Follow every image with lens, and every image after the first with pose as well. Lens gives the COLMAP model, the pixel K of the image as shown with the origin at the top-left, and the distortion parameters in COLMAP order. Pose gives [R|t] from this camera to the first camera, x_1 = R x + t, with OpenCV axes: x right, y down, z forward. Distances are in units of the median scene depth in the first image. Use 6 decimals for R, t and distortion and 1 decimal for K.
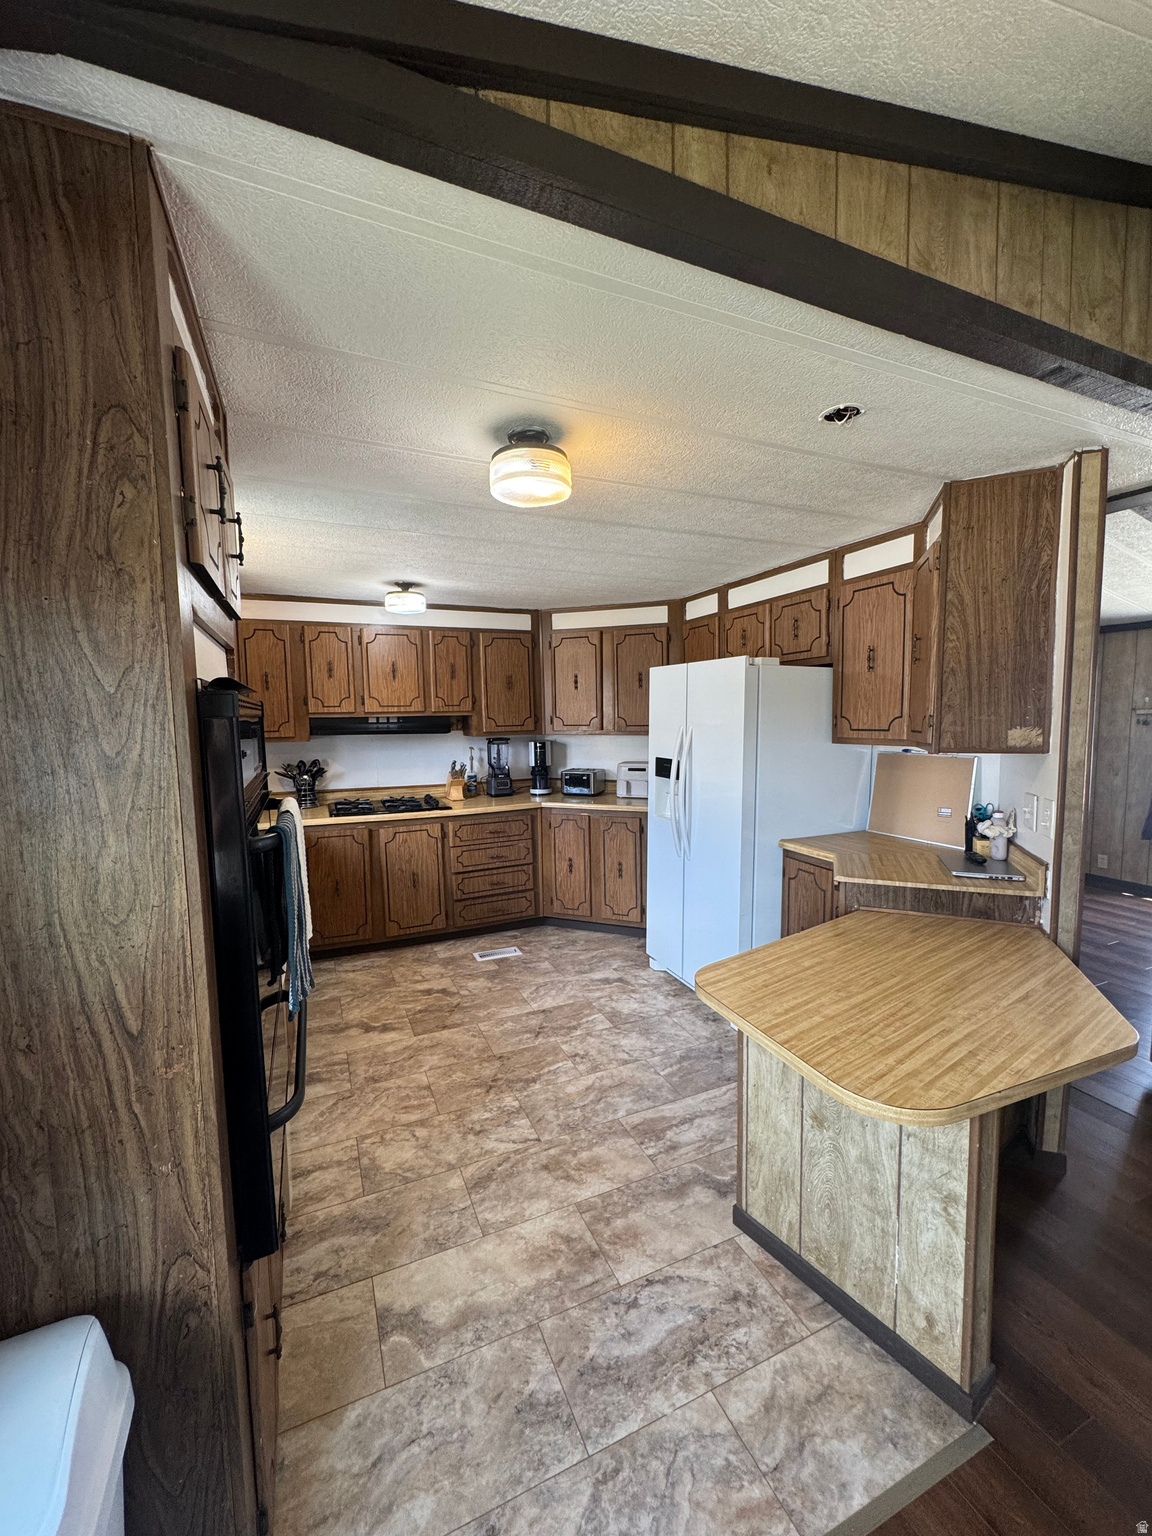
lens RADIAL K [[615.2, 0, 580.2], [0, 615.2, 770.4], [0, 0, 1]] dist [-0.000861, 0.000372]
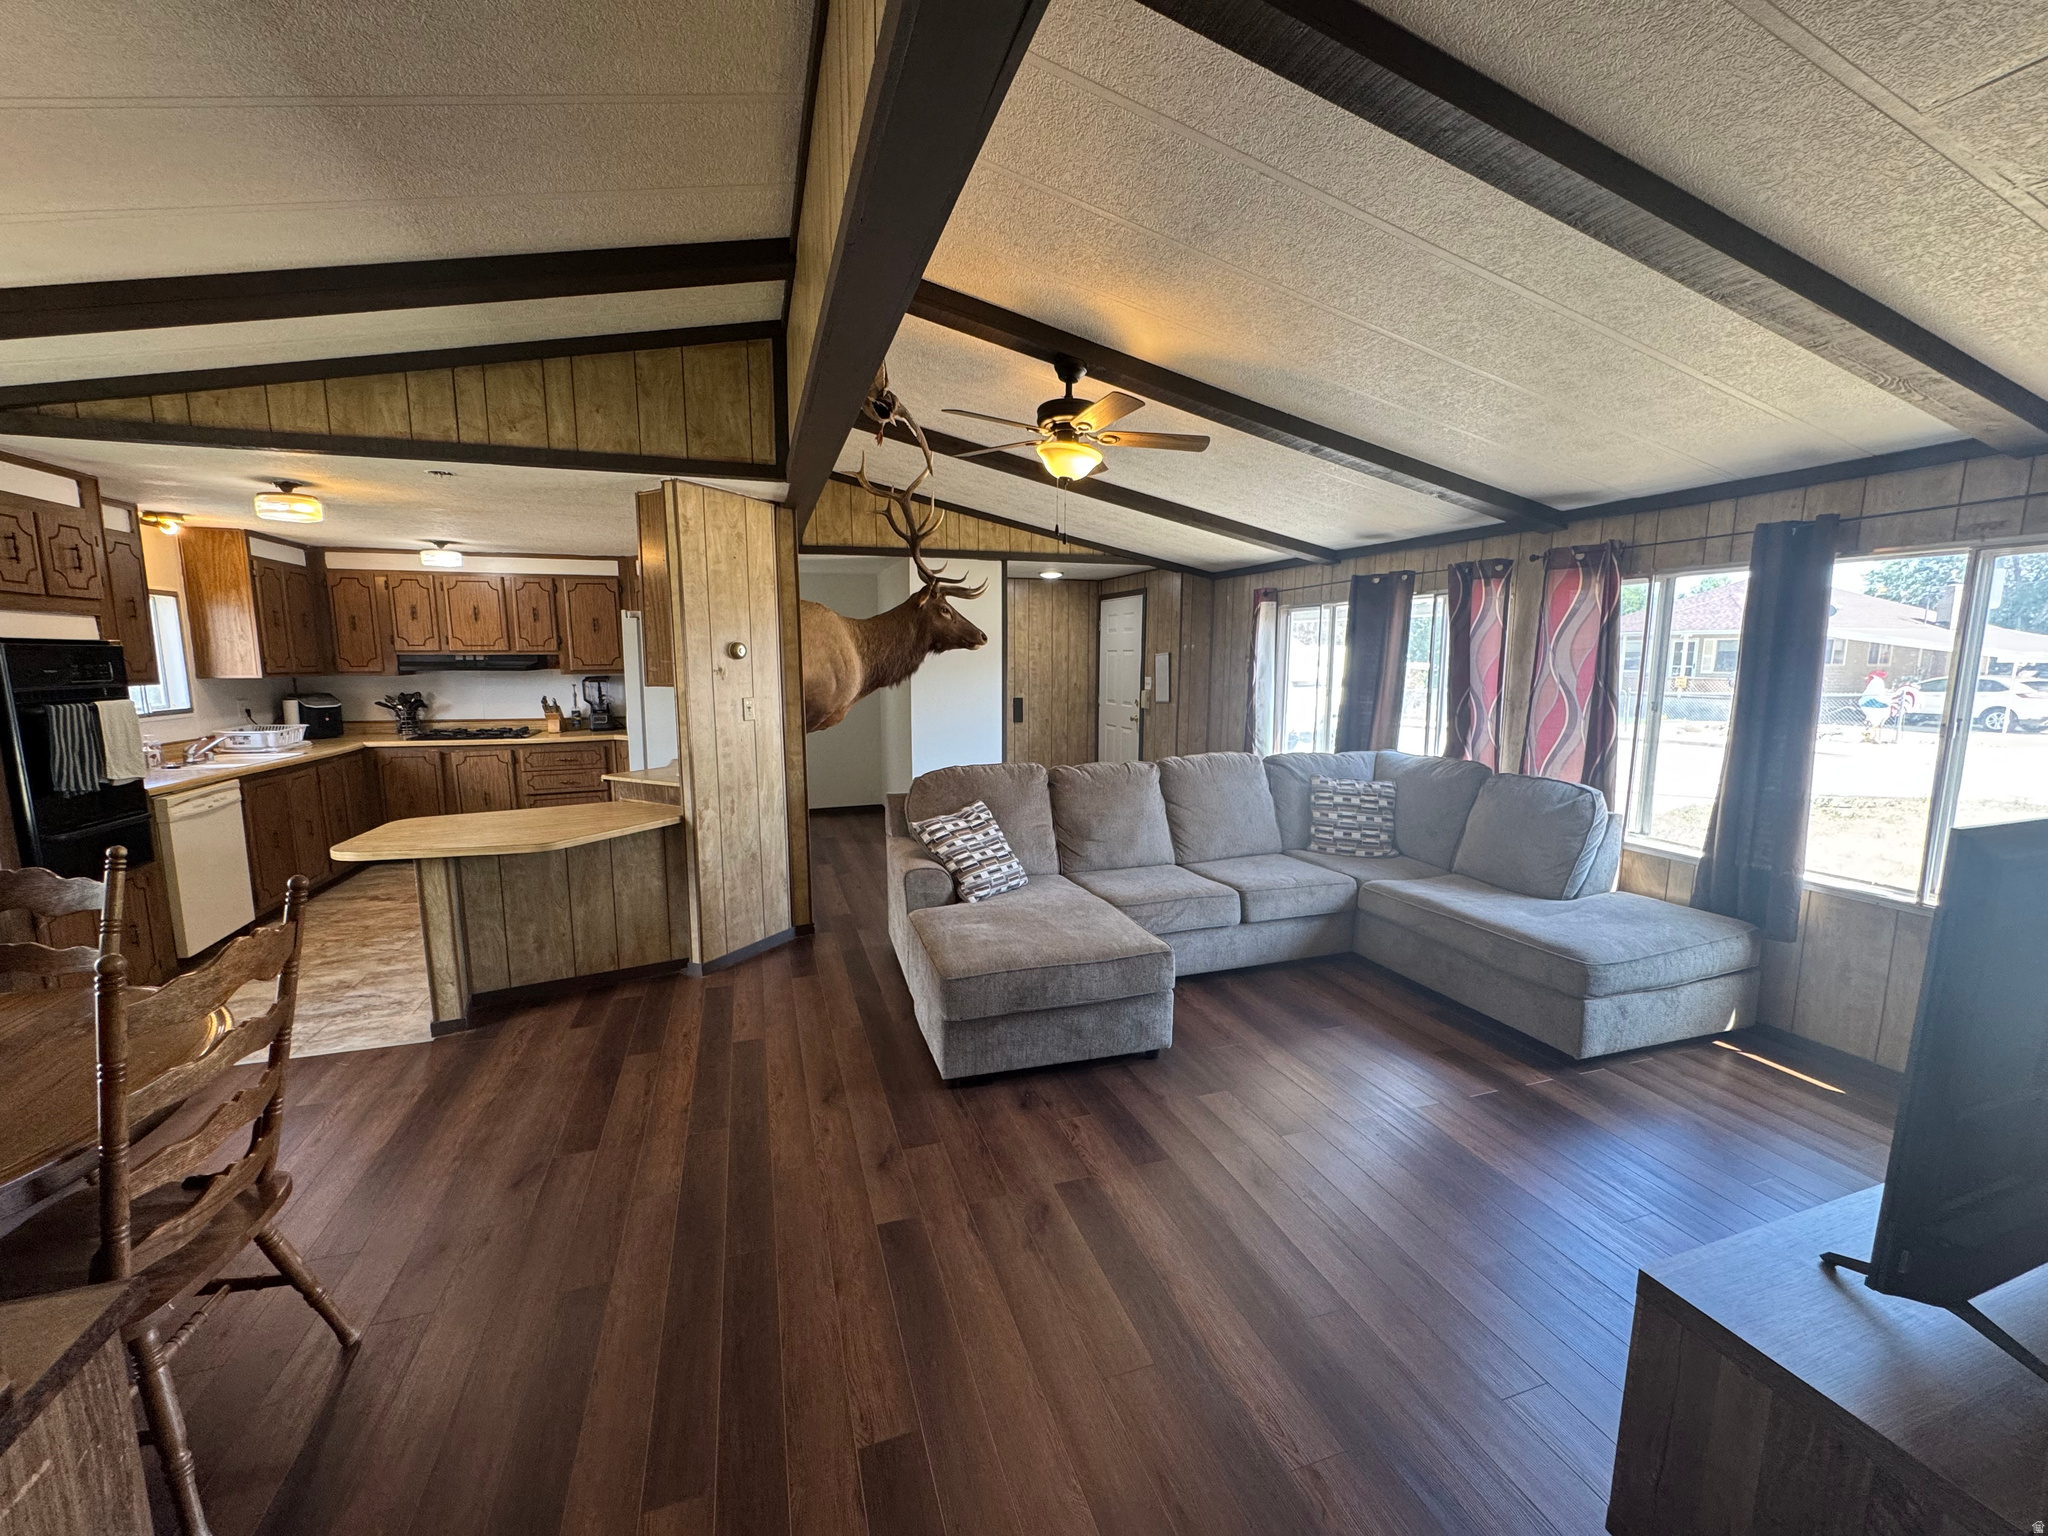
lens RADIAL K [[820.3, 0, 1019.0], [0, 820.3, 766.1], [0, 0, 1]] dist [-0.000861, 0.000372]
pose [[0.995082, 0.026205, -0.095526, 0.837322], [-0.022252, 0.998861, 0.042206, 0.030549], [0.096523, -0.039873, 0.994532, -0.406564]]
